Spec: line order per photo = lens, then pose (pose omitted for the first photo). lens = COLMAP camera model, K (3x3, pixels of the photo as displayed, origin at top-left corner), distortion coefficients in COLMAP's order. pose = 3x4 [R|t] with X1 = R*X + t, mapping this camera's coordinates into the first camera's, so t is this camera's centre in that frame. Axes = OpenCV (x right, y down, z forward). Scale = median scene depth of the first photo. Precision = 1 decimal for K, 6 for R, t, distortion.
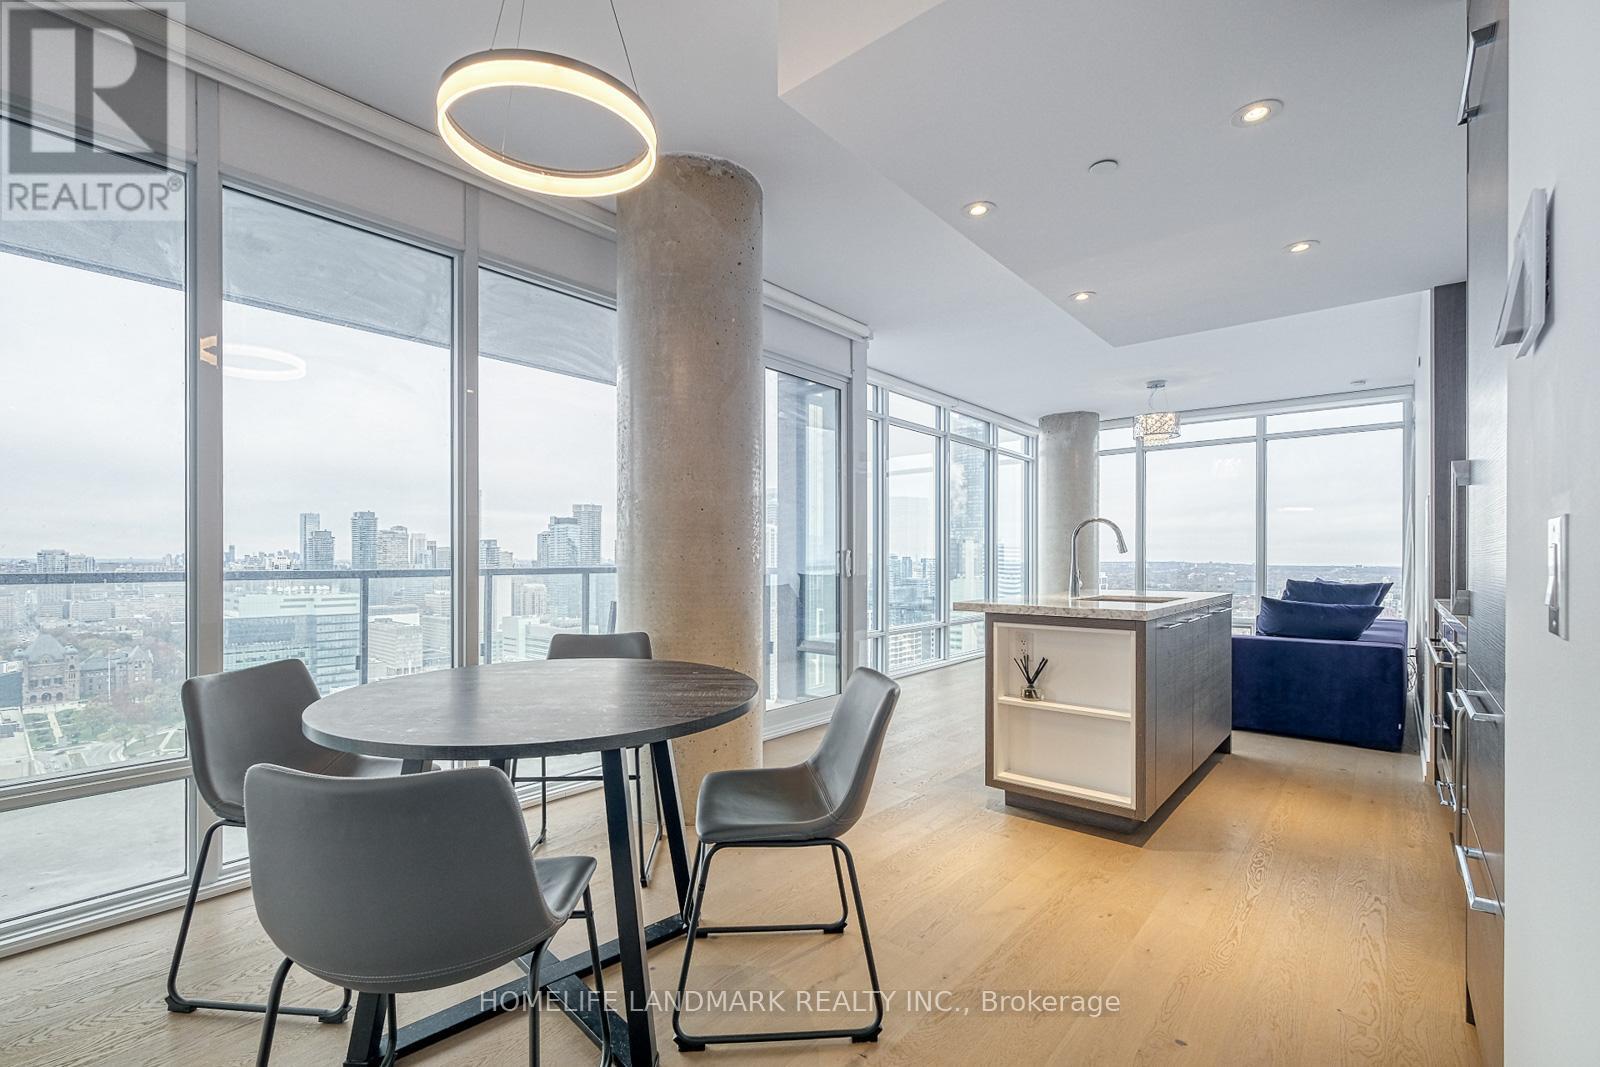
lens RADIAL K [[705.3, 0, 781.6], [0, 705.3, 562.2], [0, 0, 1]] dist [-0.001310, 0.000118]
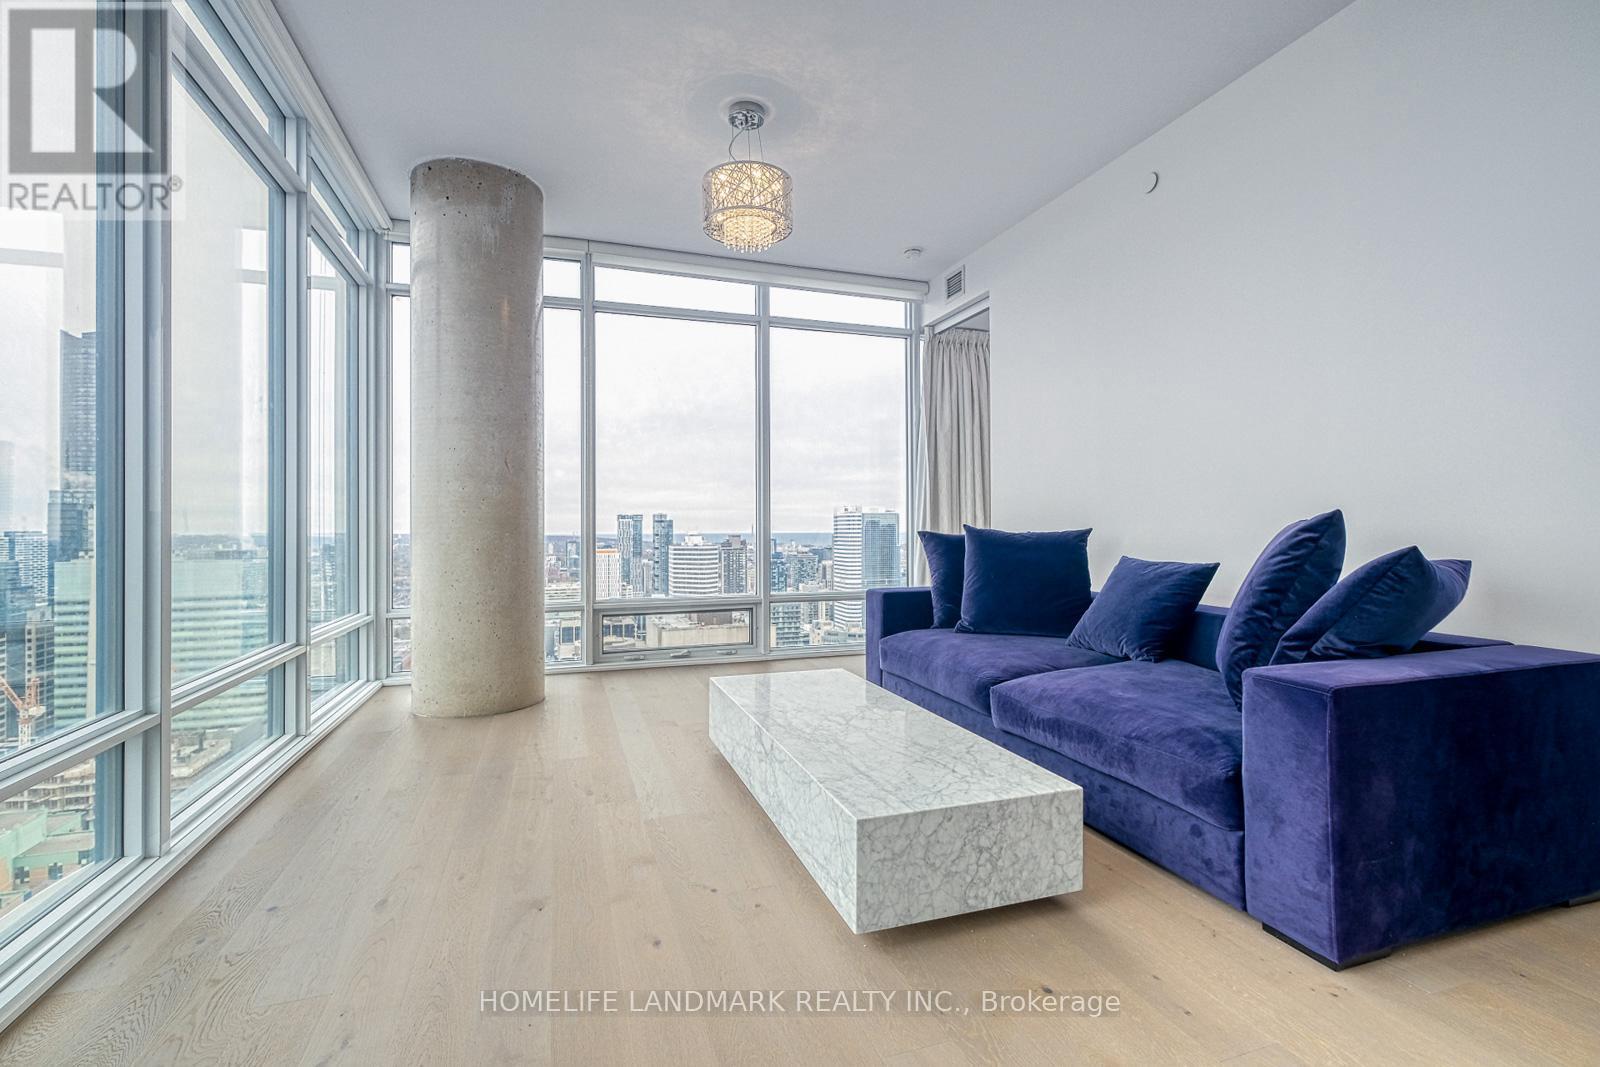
lens RADIAL K [[708.2, 0, 778.8], [0, 708.2, 542.1], [0, 0, 1]] dist [-0.001924, 0.000672]
pose [[0.518904, -0.020353, 0.854590, 0.115951], [0.009389, 0.999792, 0.018111, 0.017735], [-0.854781, -0.001374, 0.518987, 0.620188]]
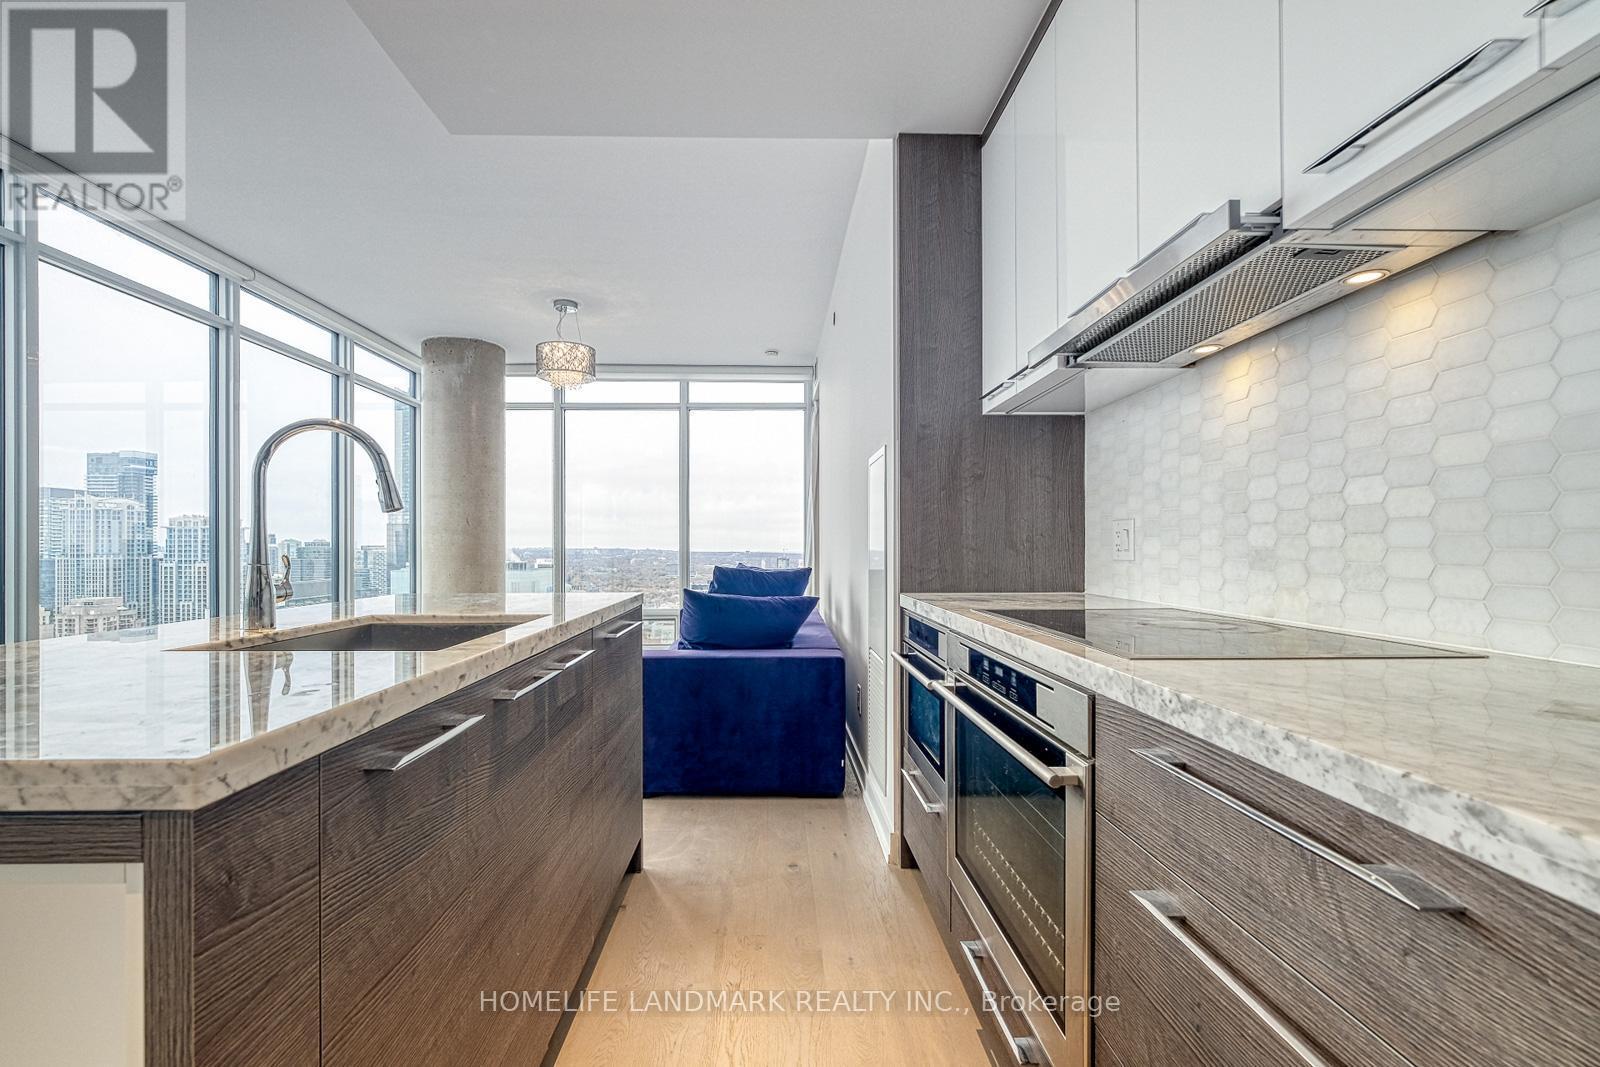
lens RADIAL K [[697.0, 0, 775.8], [0, 697.0, 547.7], [0, 0, 1]] dist [0.003170, -0.000120]
pose [[0.746764, -0.001803, 0.665087, 0.174052], [0.003451, 0.999993, -0.001164, 0.003693], [-0.665080, 0.003165, 0.746765, 0.255969]]
